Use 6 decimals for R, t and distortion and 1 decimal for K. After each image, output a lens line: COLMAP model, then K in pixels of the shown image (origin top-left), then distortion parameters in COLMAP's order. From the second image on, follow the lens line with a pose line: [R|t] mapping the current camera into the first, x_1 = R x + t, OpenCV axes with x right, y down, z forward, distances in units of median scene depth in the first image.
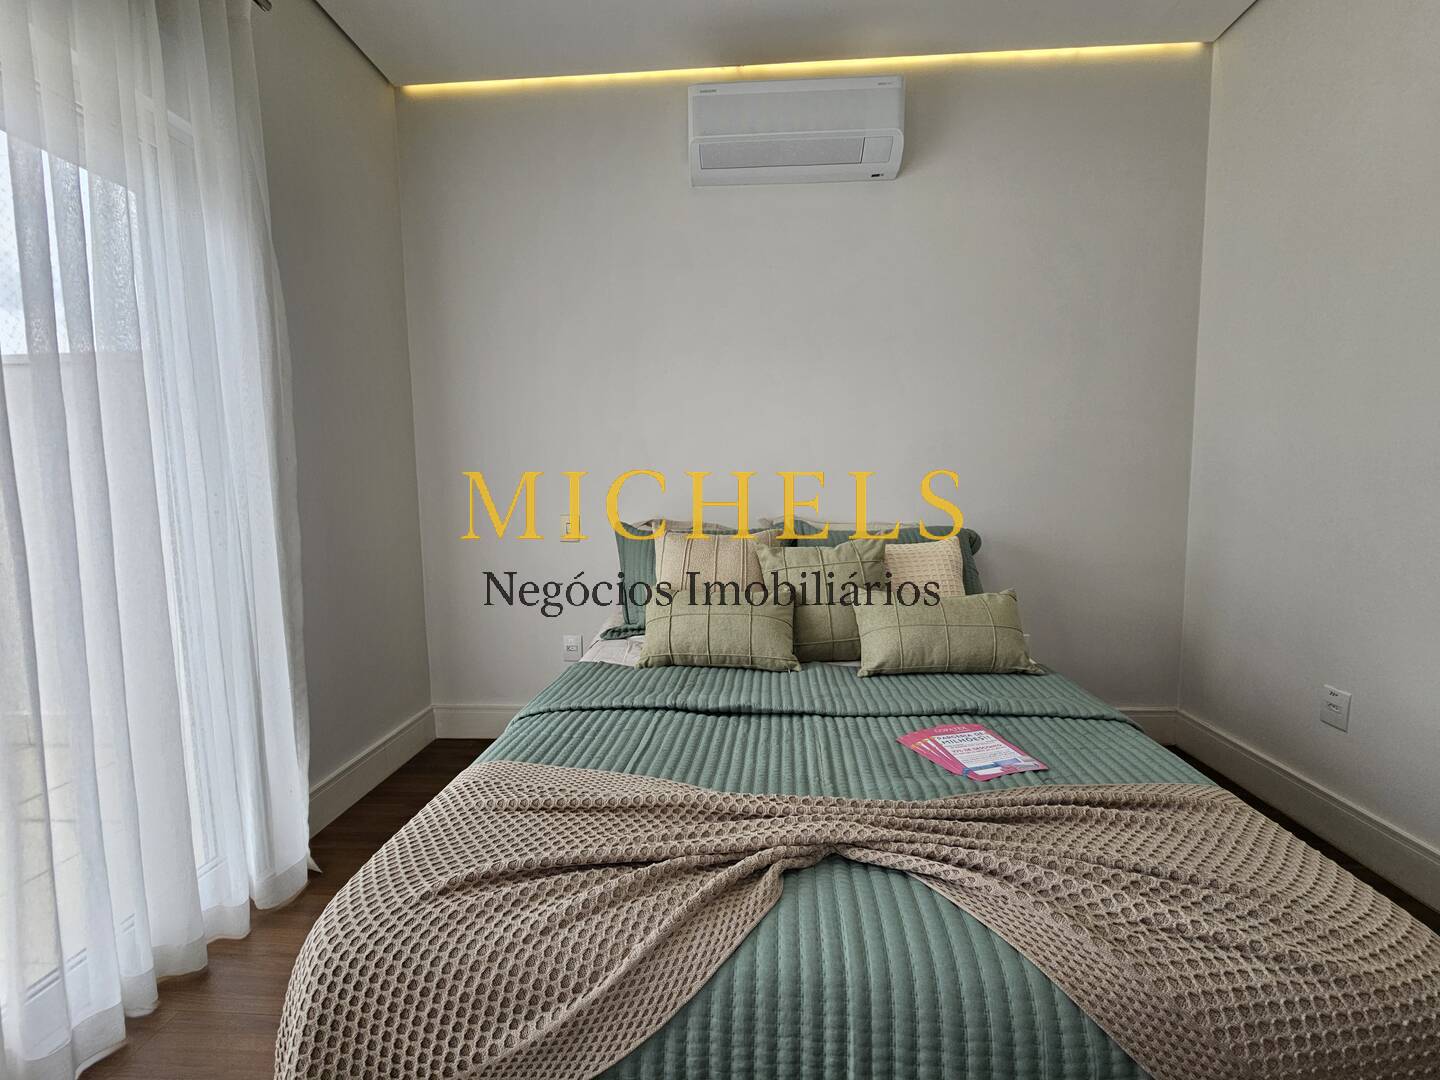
lens RADIAL K [[593.6, 0, 719.3], [0, 593.6, 536.8], [0, 0, 1]] dist [-0.002469, 0.001755]
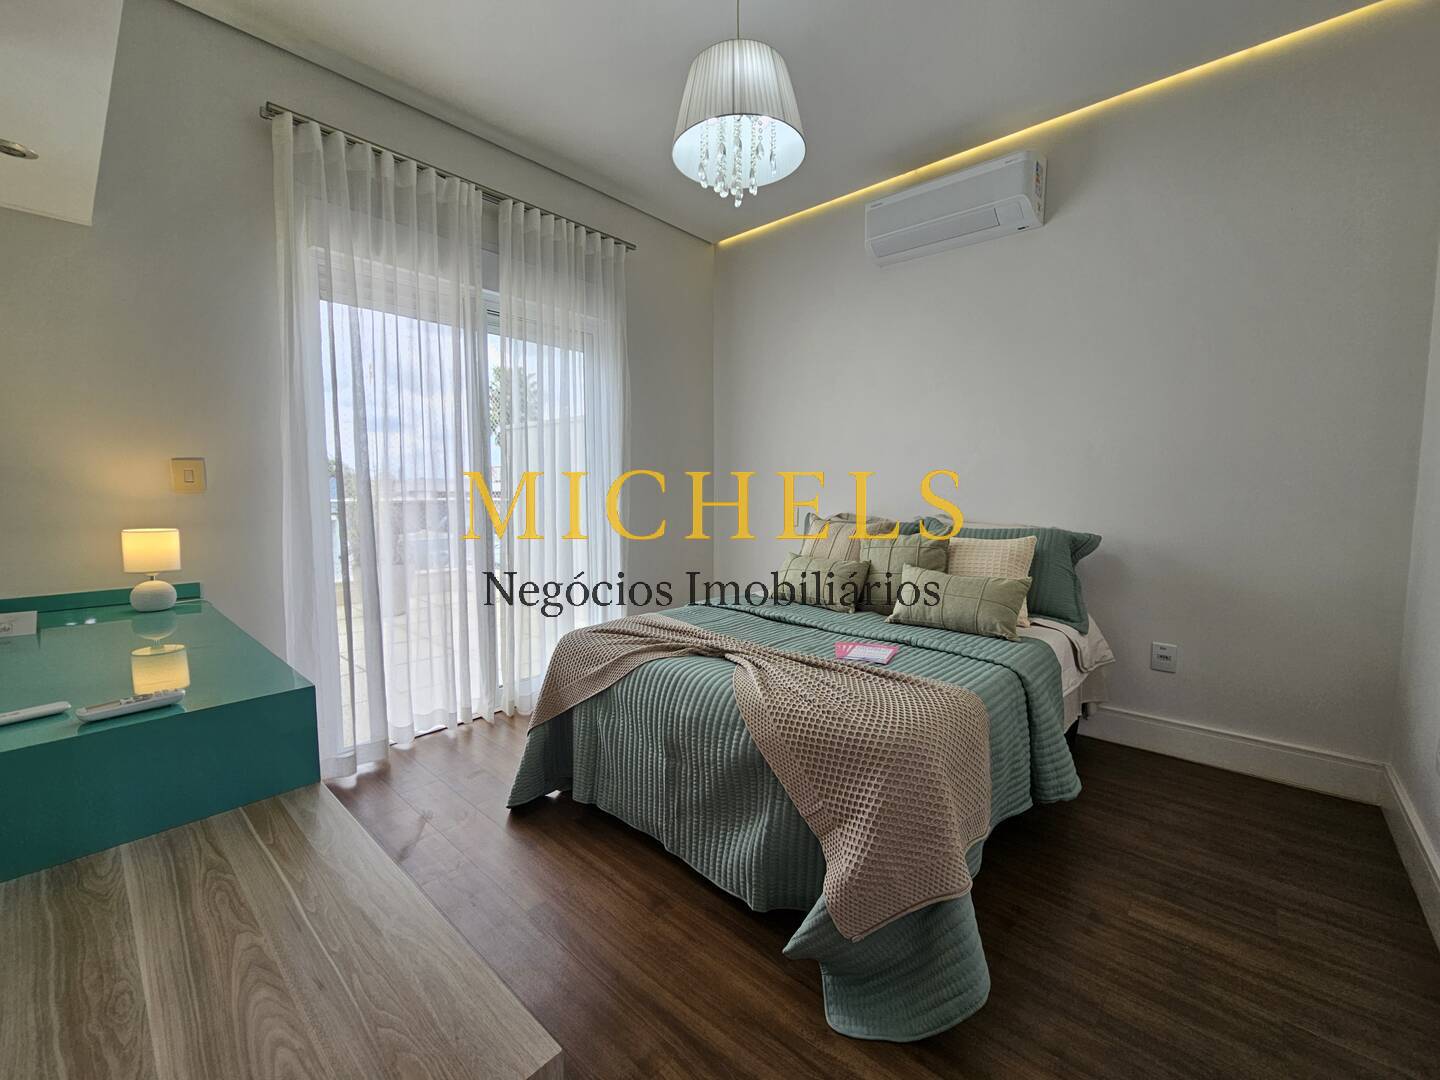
lens RADIAL K [[593.6, 0, 721.2], [0, 593.6, 537.0], [0, 0, 1]] dist [-0.002469, 0.001755]
pose [[0.775487, 0.082560, -0.625943, 0.832394], [-0.088554, 0.995836, 0.021638, 0.039681], [0.625123, 0.038650, 0.779569, -0.375806]]
